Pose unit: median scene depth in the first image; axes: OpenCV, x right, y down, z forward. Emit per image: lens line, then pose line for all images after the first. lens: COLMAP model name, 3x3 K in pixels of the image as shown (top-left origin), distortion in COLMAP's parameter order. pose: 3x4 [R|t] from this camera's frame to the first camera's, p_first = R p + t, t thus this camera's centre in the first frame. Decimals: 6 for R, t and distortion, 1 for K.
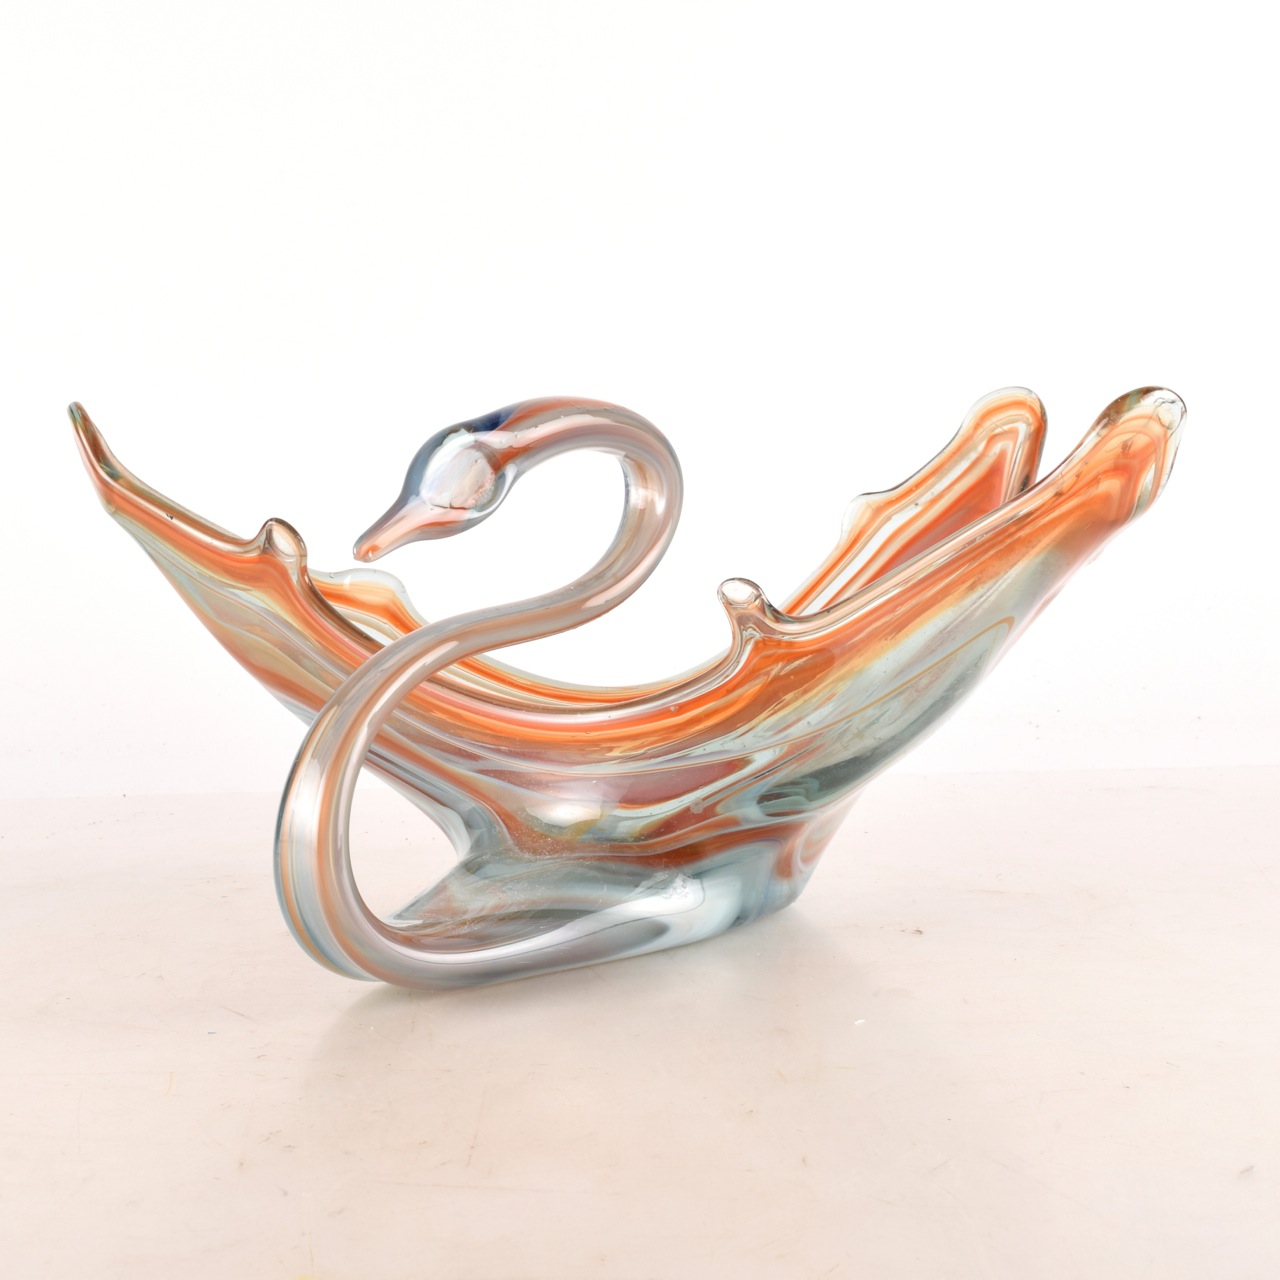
lens RADIAL K [[2968.9, 0, 630.5], [0, 2968.9, 629.6], [0, 0, 1]] dist [0.043749, 0.000000]
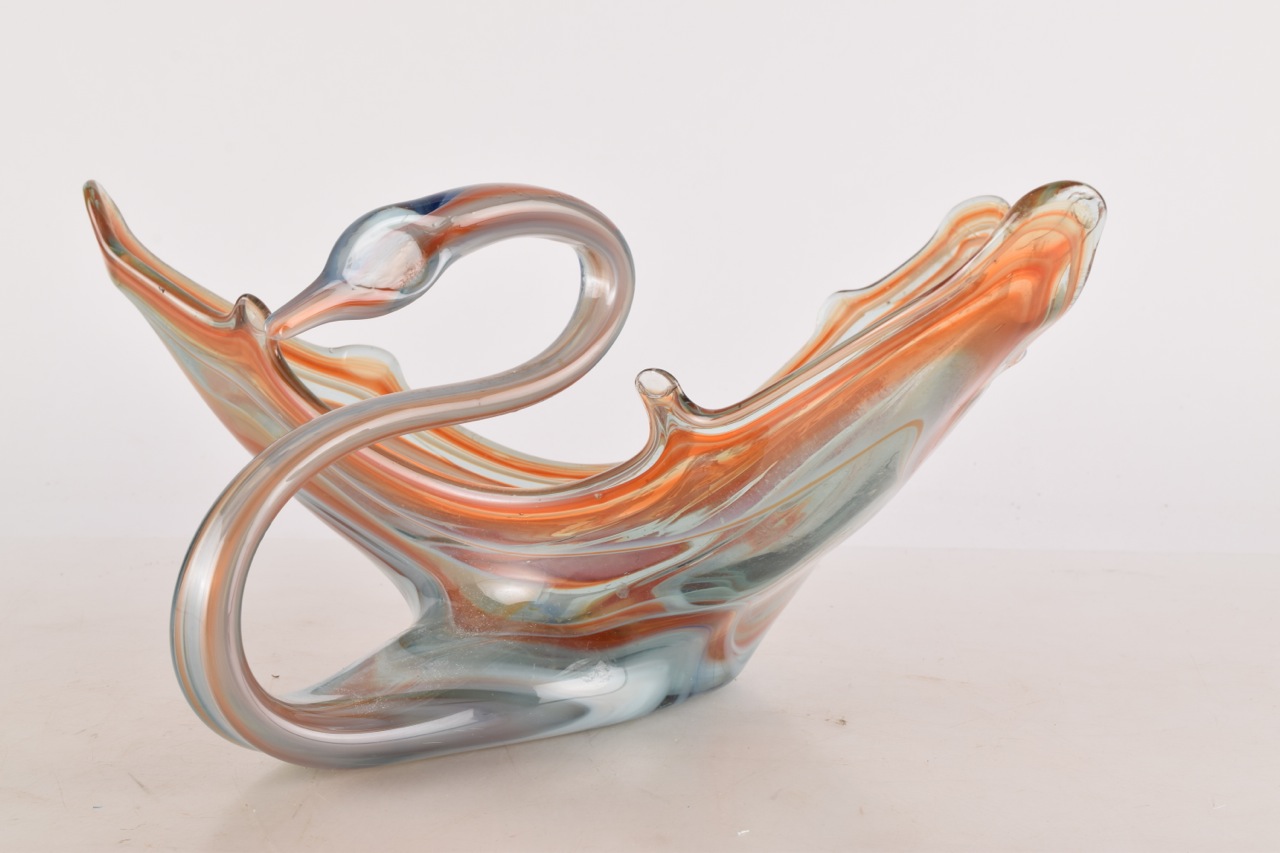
lens RADIAL K [[2101.3, 0, 642.6], [0, 2101.3, 431.4], [0, 0, 1]] dist [0.033010, 0.000000]
pose [[0.995815, 0.038481, -0.082894, 0.086312], [-0.036769, 0.999080, 0.022074, -0.011196], [0.083667, -0.018934, 0.996314, 0.284479]]
